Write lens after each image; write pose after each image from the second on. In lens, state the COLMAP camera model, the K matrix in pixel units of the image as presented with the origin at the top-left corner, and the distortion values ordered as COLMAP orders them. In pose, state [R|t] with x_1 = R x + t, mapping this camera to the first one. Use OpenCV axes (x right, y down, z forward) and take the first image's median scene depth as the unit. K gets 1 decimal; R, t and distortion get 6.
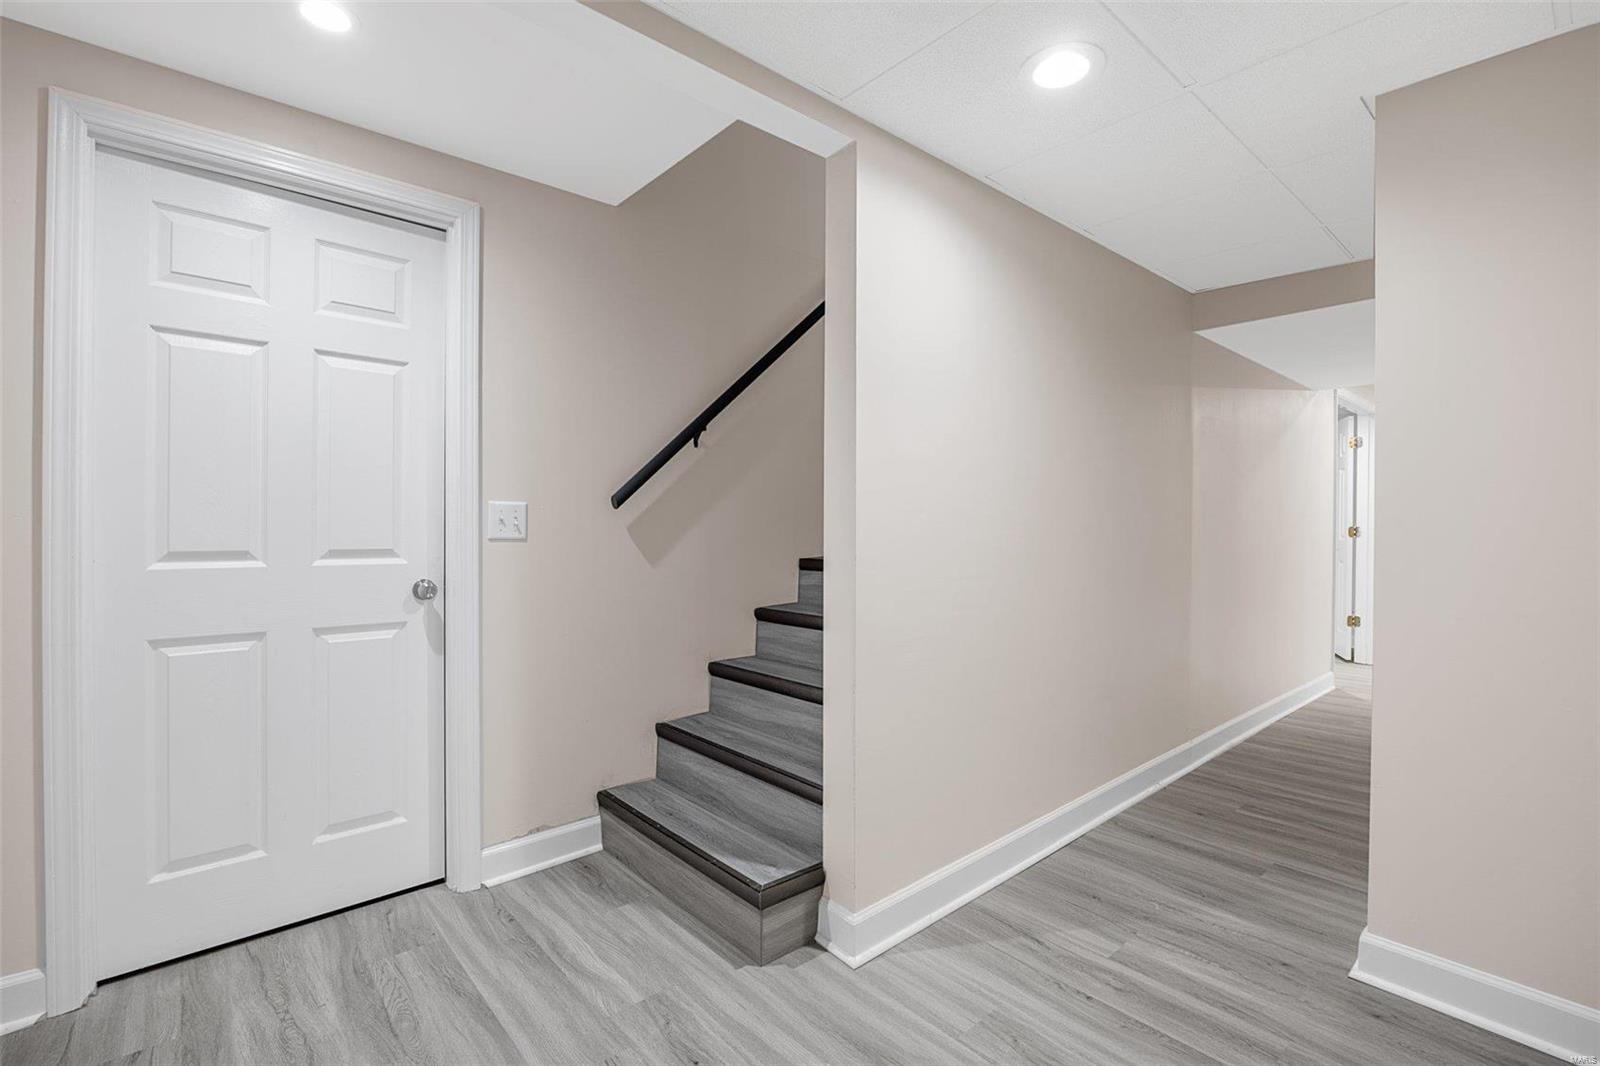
lens RADIAL K [[724.9, 0, 800.0], [0, 724.9, 533.0], [0, 0, 1]] dist [-0.000278, 0.000100]
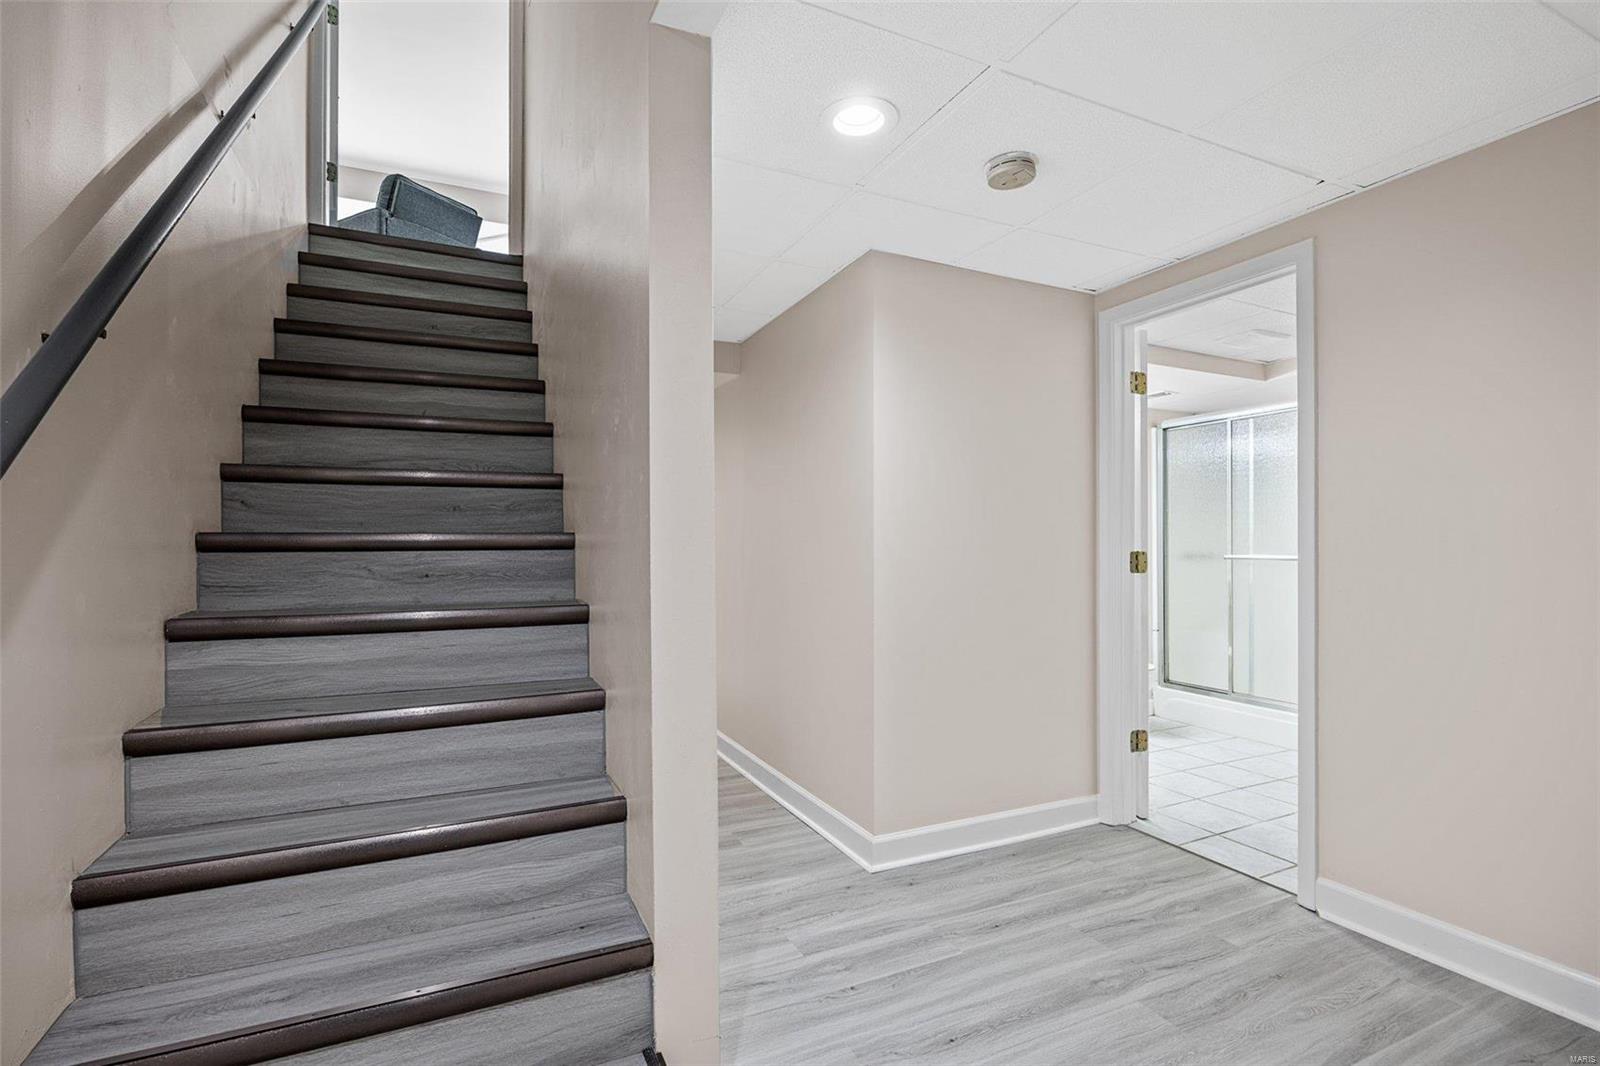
lens RADIAL K [[745.0, 0, 798.0], [0, 745.0, 563.7], [0, 0, 1]] dist [-0.001532, -0.000139]
pose [[0.275301, -0.021608, 0.961115, -0.594110], [0.012256, 0.999745, 0.018966, -0.013128], [-0.961280, 0.006558, 0.275495, 0.671588]]
